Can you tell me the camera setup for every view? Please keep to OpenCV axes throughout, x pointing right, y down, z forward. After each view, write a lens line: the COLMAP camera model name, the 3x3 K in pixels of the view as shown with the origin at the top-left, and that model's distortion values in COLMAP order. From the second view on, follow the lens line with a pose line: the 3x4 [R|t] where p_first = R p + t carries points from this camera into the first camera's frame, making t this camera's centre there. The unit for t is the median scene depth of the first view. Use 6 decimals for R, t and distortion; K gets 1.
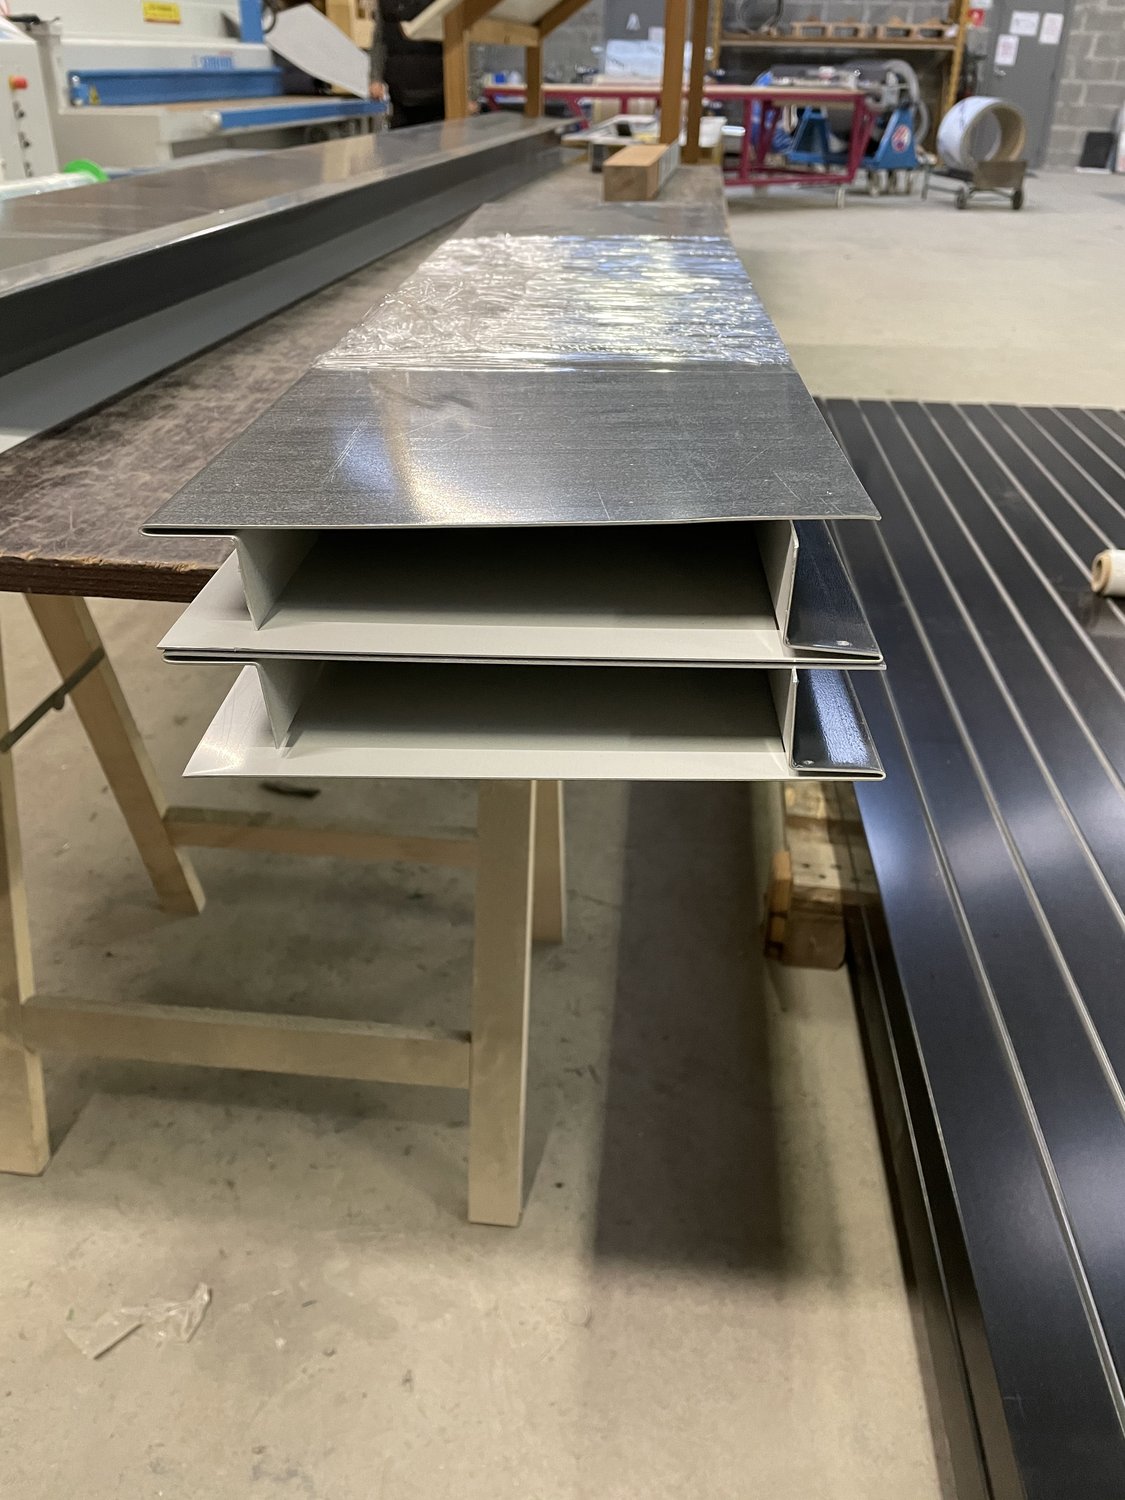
lens RADIAL K [[1133.9, 0, 520.3], [0, 1133.9, 749.9], [0, 0, 1]] dist [0.033359, -0.009814]
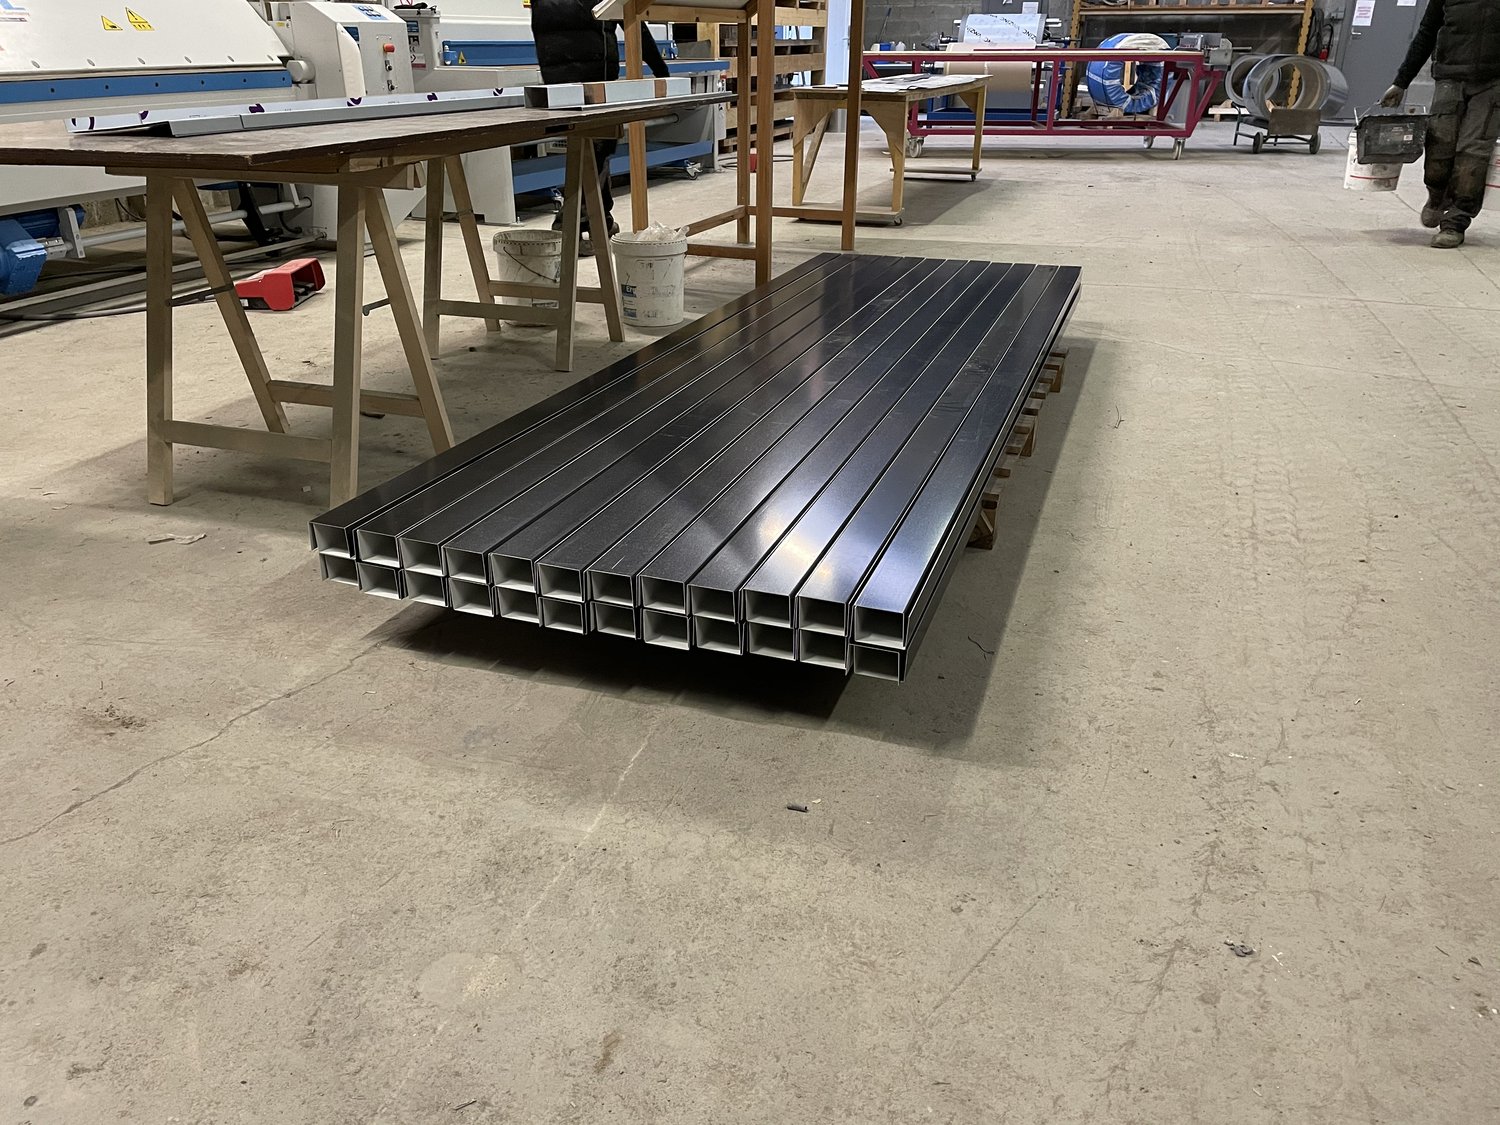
lens RADIAL K [[1150.9, 0, 750.0], [0, 1150.9, 562.5], [0, 0, 1]] dist [0.054361, 0.001995]
pose [[0.978377, 0.077578, -0.191727, 0.156639], [-0.099080, 0.989501, -0.105222, 0.083208], [0.181551, 0.121943, 0.975791, -0.134805]]
